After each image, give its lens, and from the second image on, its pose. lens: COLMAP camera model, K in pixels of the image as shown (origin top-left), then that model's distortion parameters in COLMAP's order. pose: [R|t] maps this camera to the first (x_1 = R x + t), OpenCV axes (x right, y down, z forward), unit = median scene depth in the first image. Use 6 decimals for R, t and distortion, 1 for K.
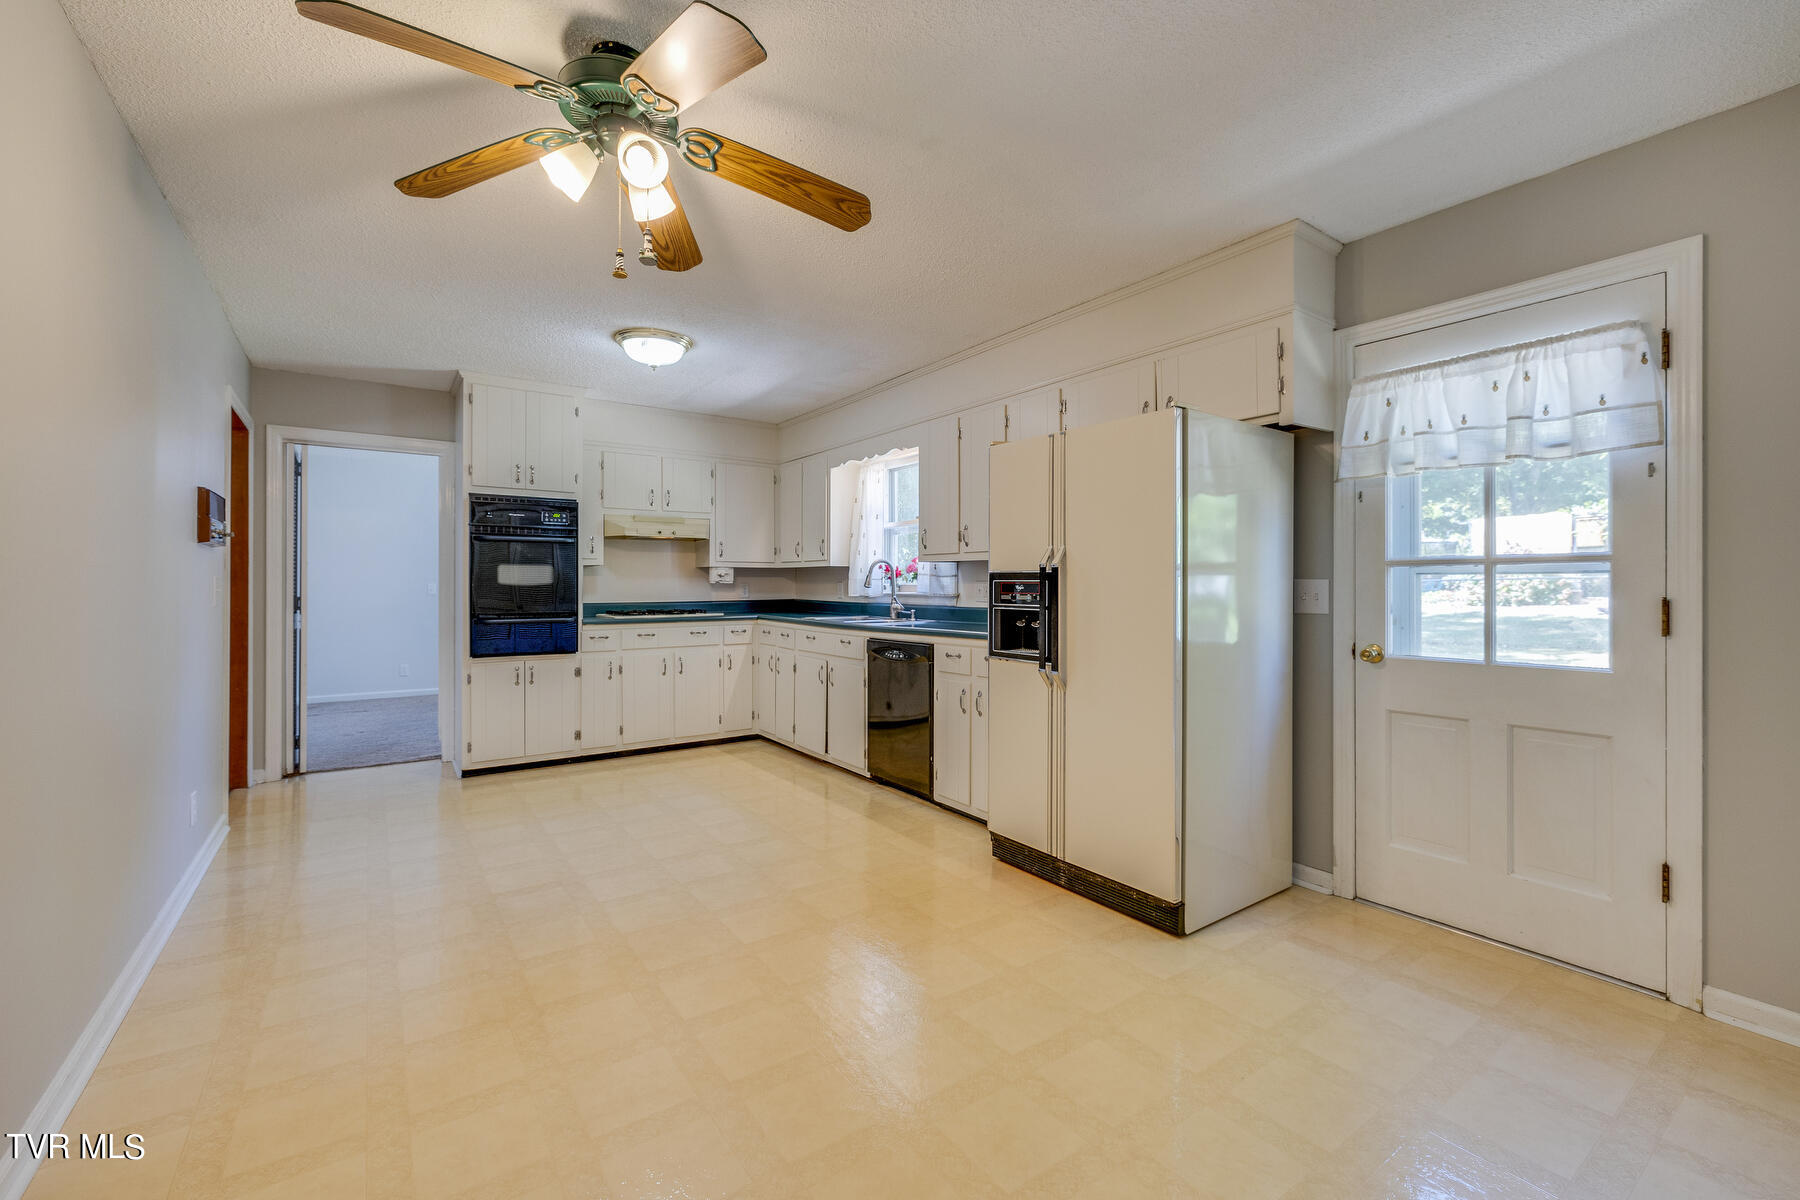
lens RADIAL K [[754.3, 0, 894.8], [0, 754.3, 584.9], [0, 0, 1]] dist [0.001210, 0.000261]
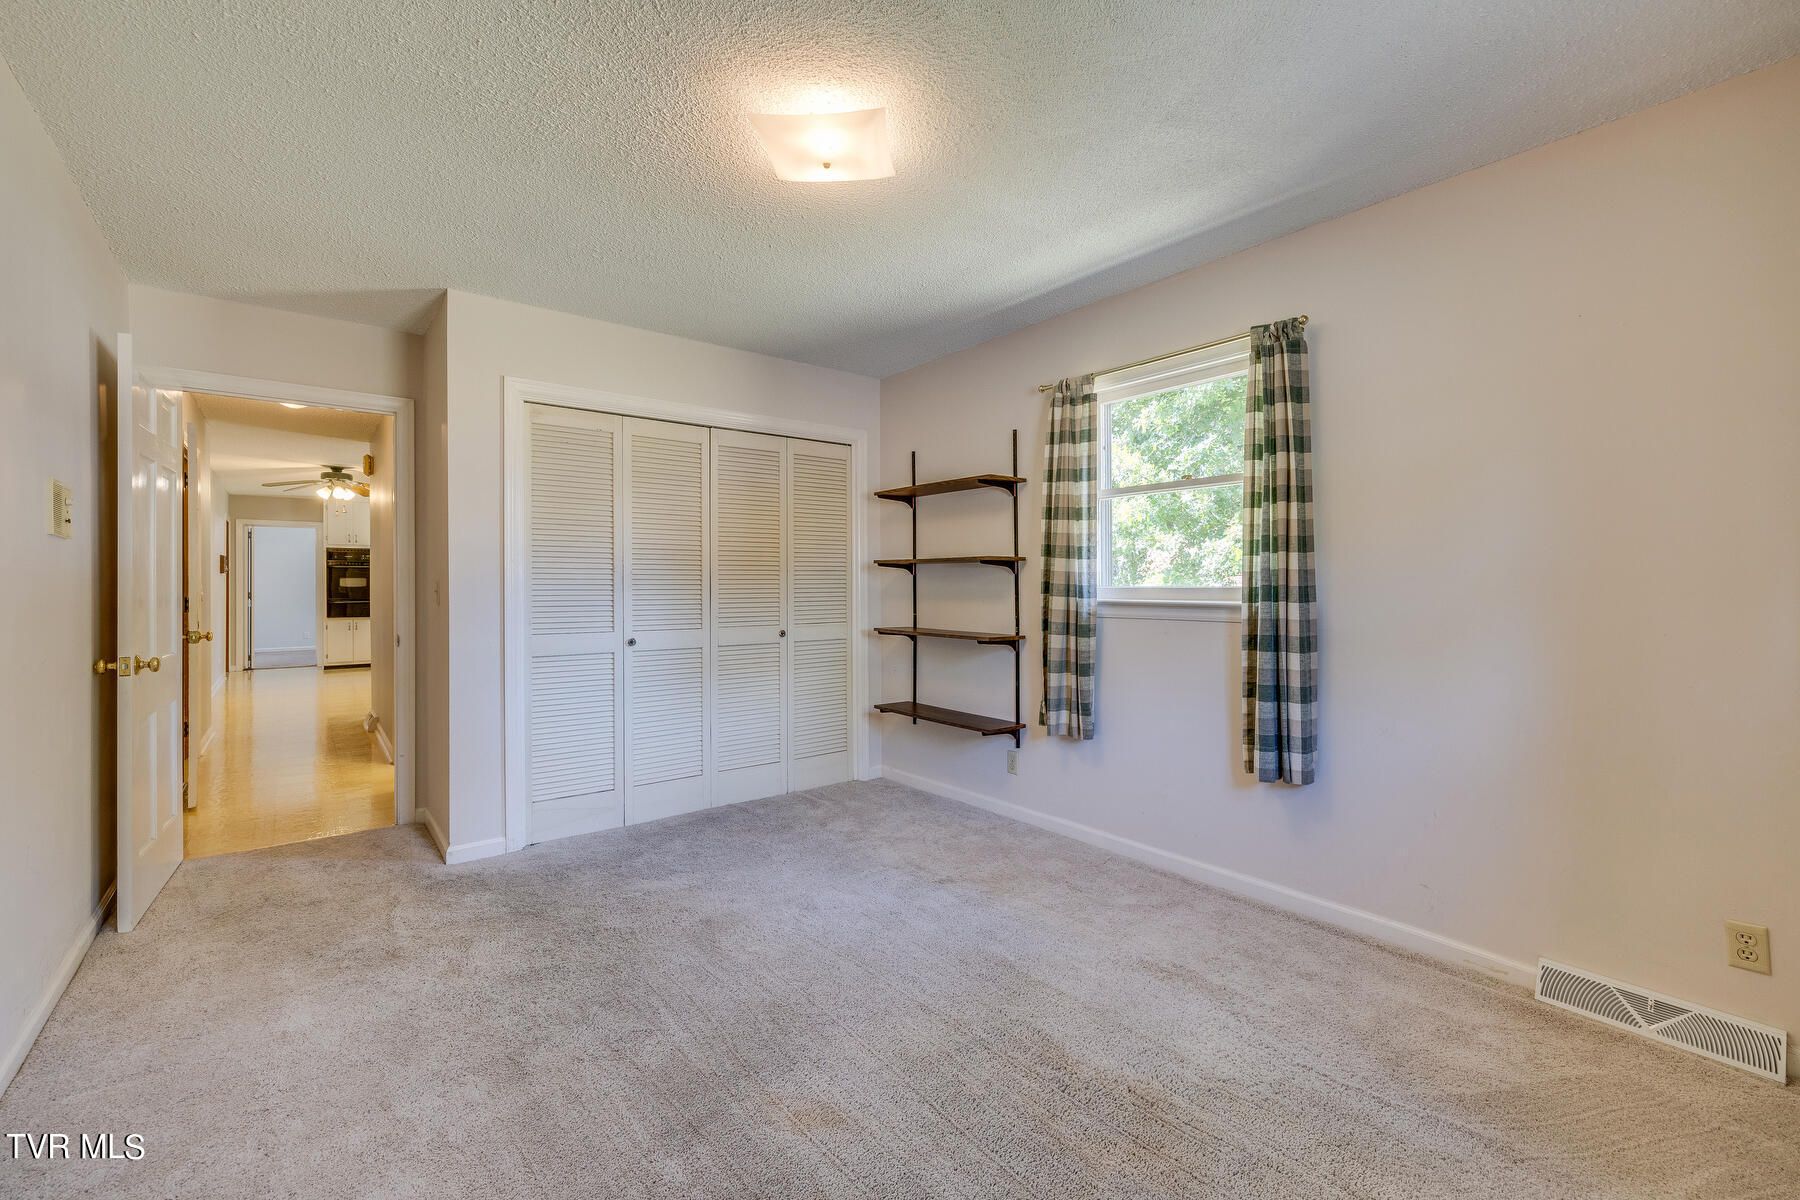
lens RADIAL K [[754.3, 0, 904.9], [0, 754.3, 595.7], [0, 0, 1]] dist [0.001210, 0.000261]
pose [[0.998778, -0.002227, 0.049366, 1.102070], [0.001955, 0.999983, 0.005570, 0.017710], [-0.049378, -0.005467, 0.998765, -1.413815]]
